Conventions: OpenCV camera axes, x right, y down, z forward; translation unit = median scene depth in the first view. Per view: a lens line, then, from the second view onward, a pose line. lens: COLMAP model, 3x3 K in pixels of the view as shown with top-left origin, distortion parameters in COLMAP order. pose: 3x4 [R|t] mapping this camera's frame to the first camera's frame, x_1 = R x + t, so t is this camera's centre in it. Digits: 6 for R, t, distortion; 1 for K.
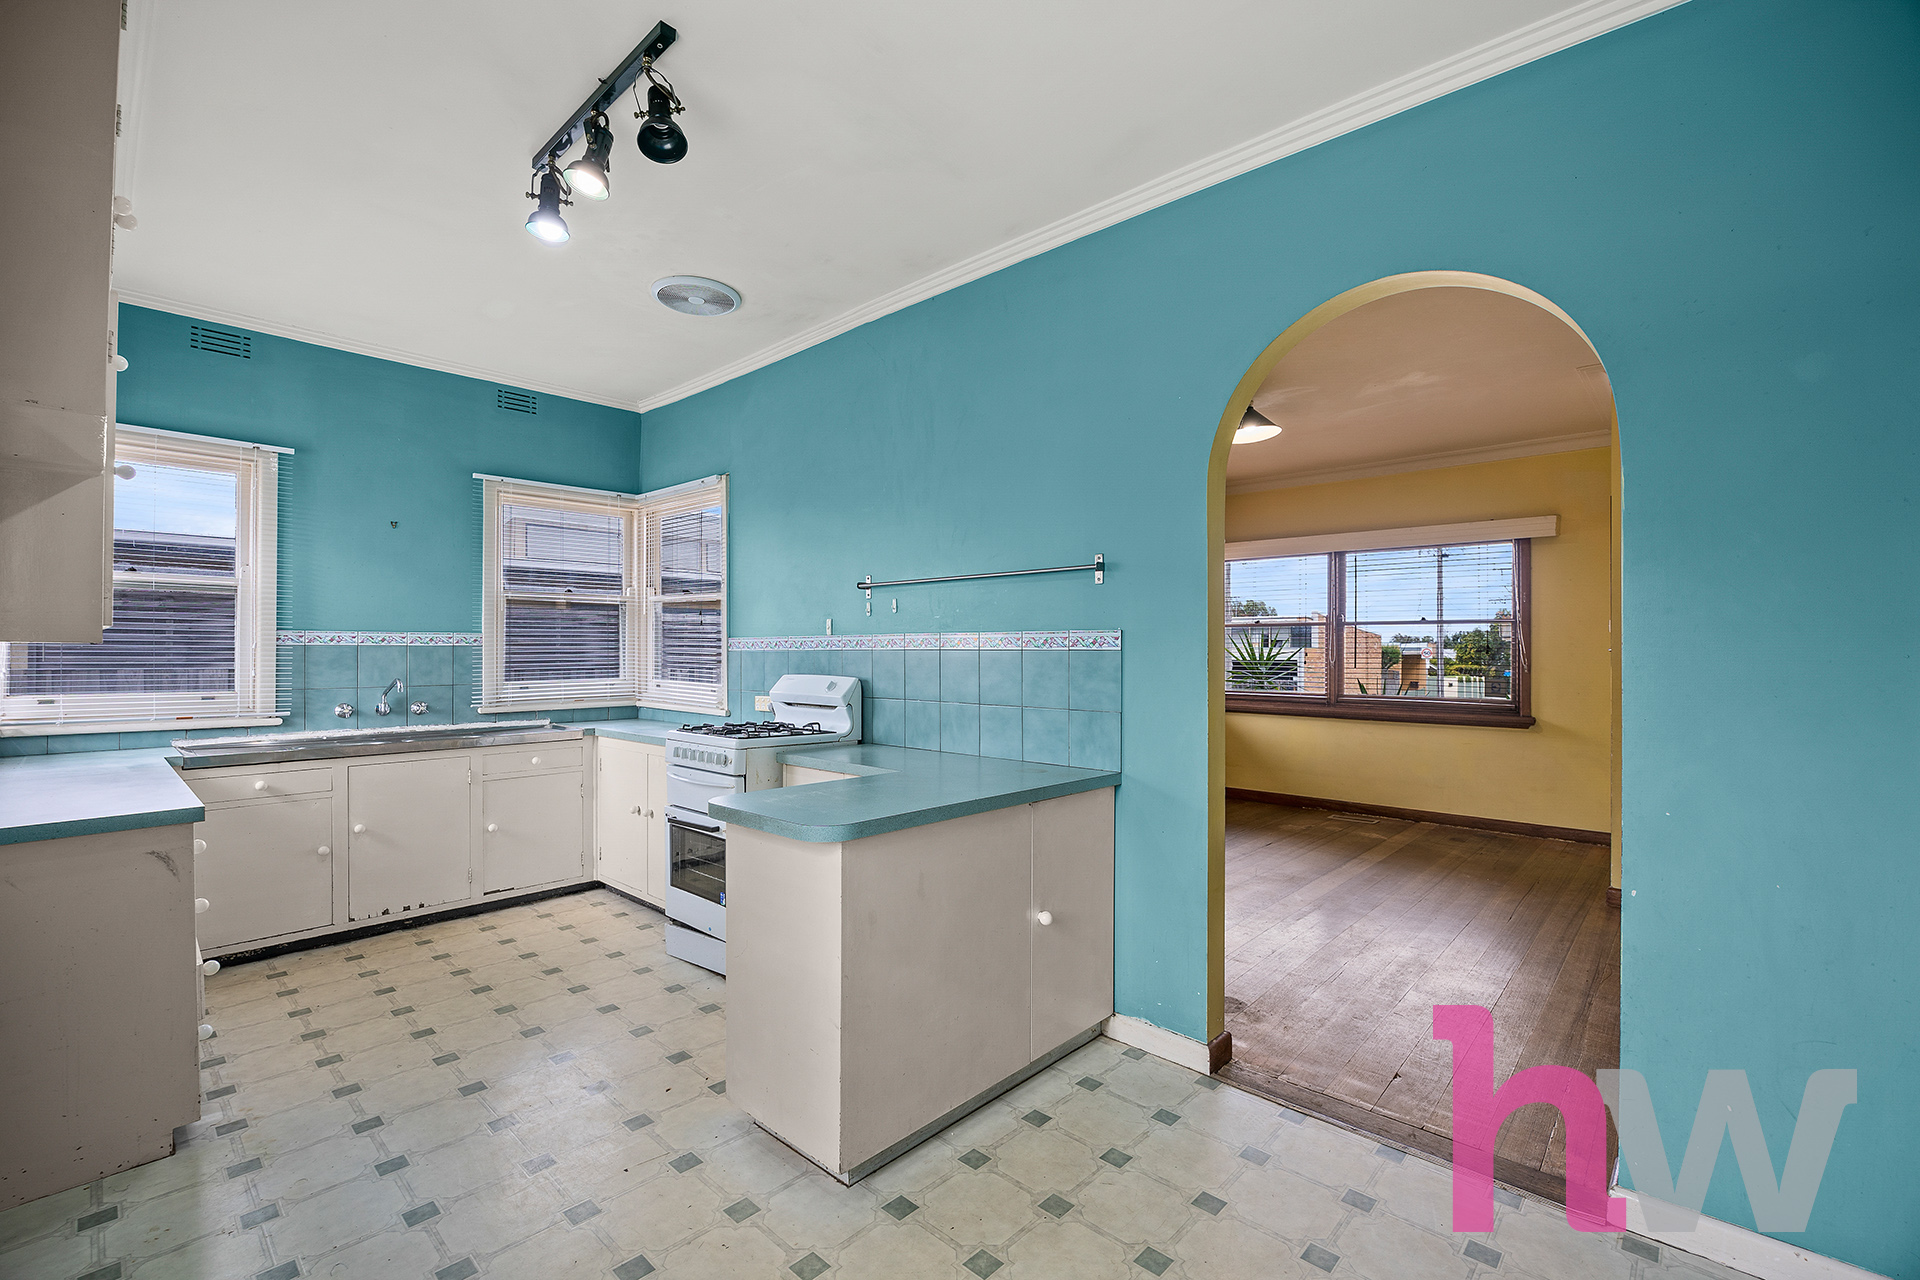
lens RADIAL K [[839.3, 0, 955.7], [0, 839.3, 642.8], [0, 0, 1]] dist [-0.017522, 0.001191]
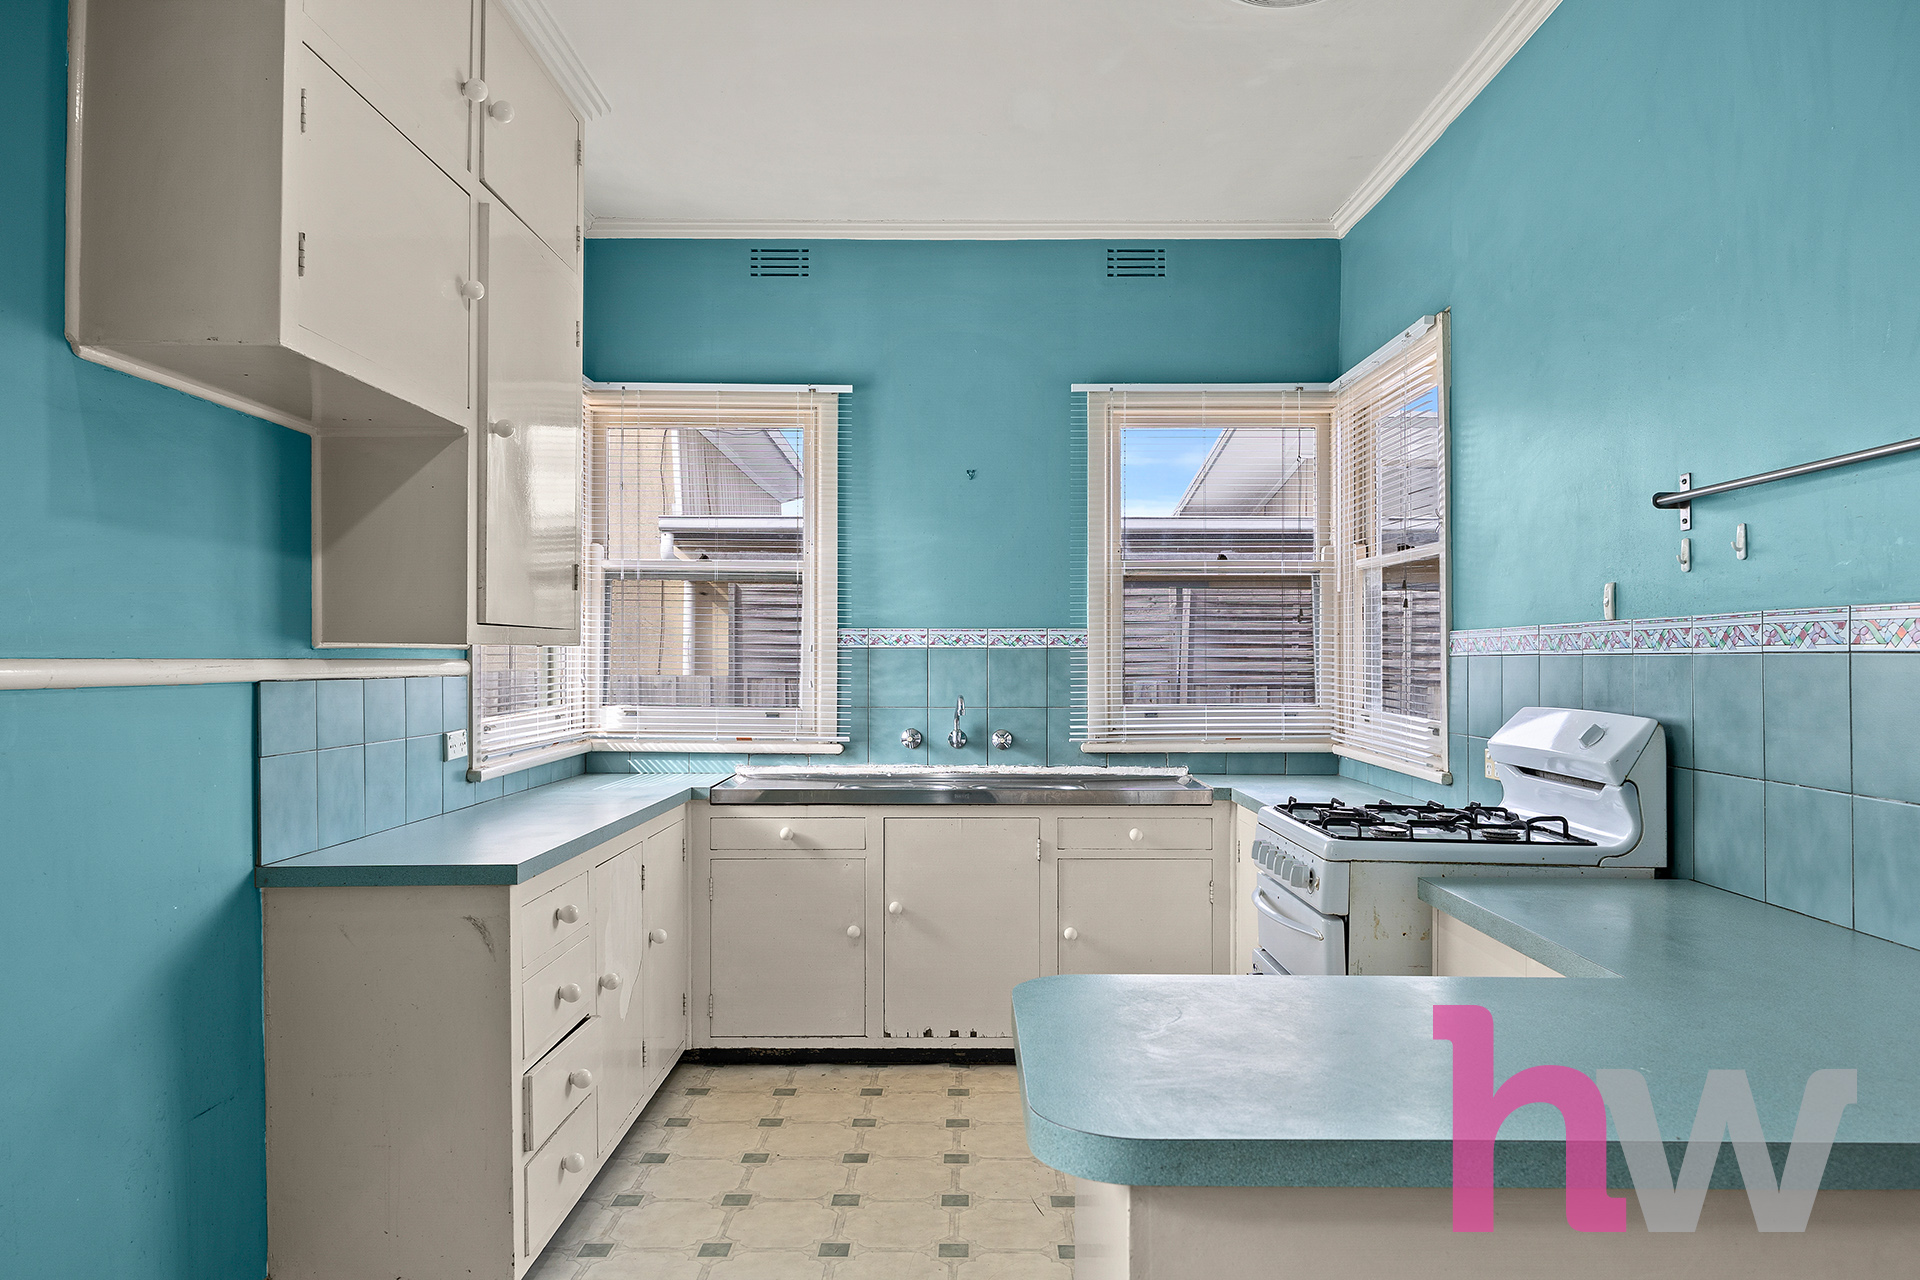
lens RADIAL K [[1274.3, 0, 965.3], [0, 1274.3, 643.1], [0, 0, 1]] dist [-0.000611, -0.000829]
pose [[0.676842, -0.006597, -0.736099, 0.117792], [0.005013, 0.999978, -0.004352, 0.004135], [0.736111, -0.000744, 0.676860, 0.306494]]
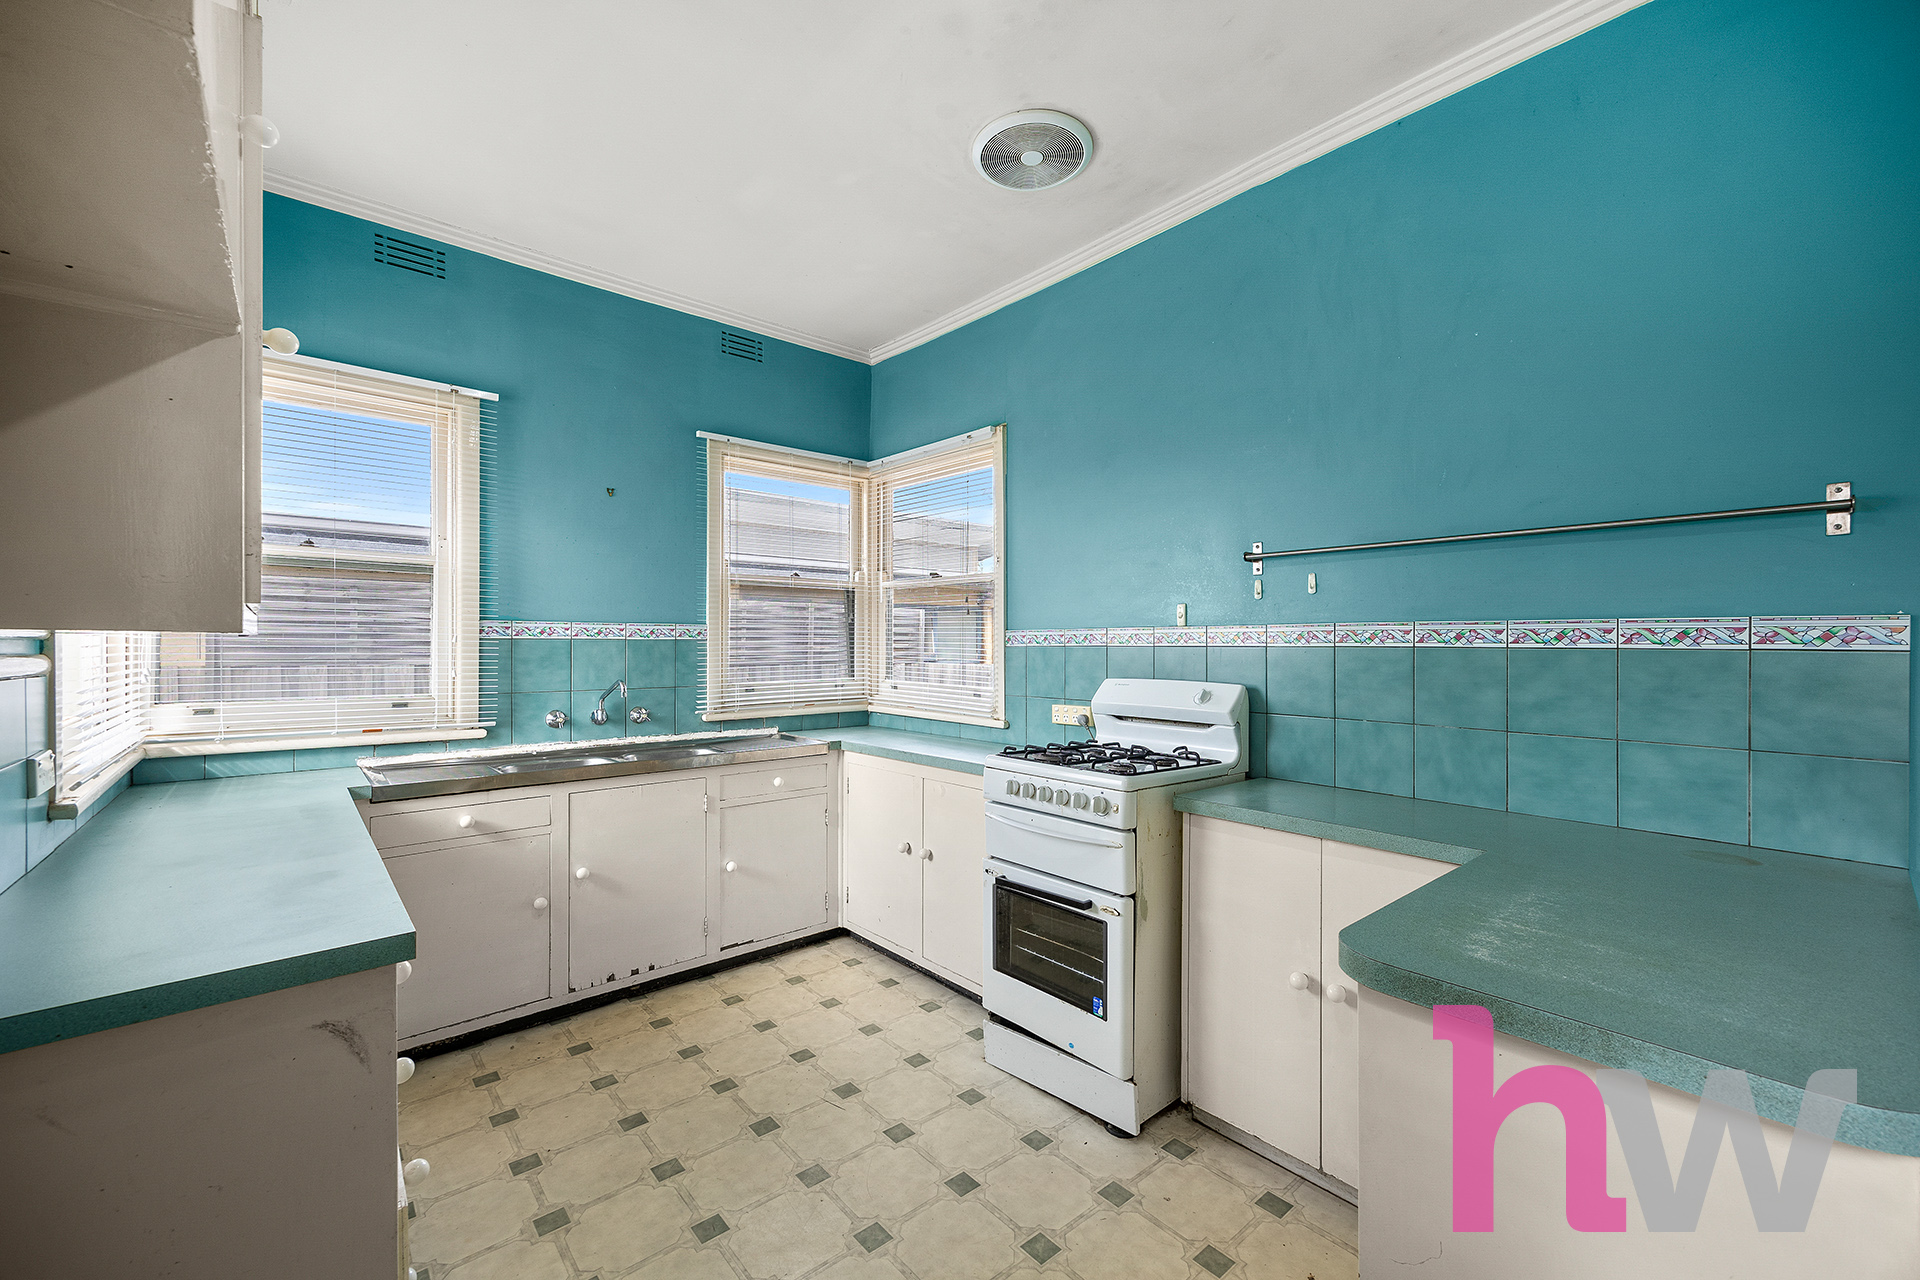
lens RADIAL K [[774.3, 0, 941.1], [0, 774.3, 642.4], [0, 0, 1]] dist [0.013168, -0.000526]
pose [[0.993550, 0.002332, -0.113373, -0.293757], [-0.001597, 0.999977, 0.006569, 0.000881], [0.113386, -0.006346, 0.993531, 0.307082]]
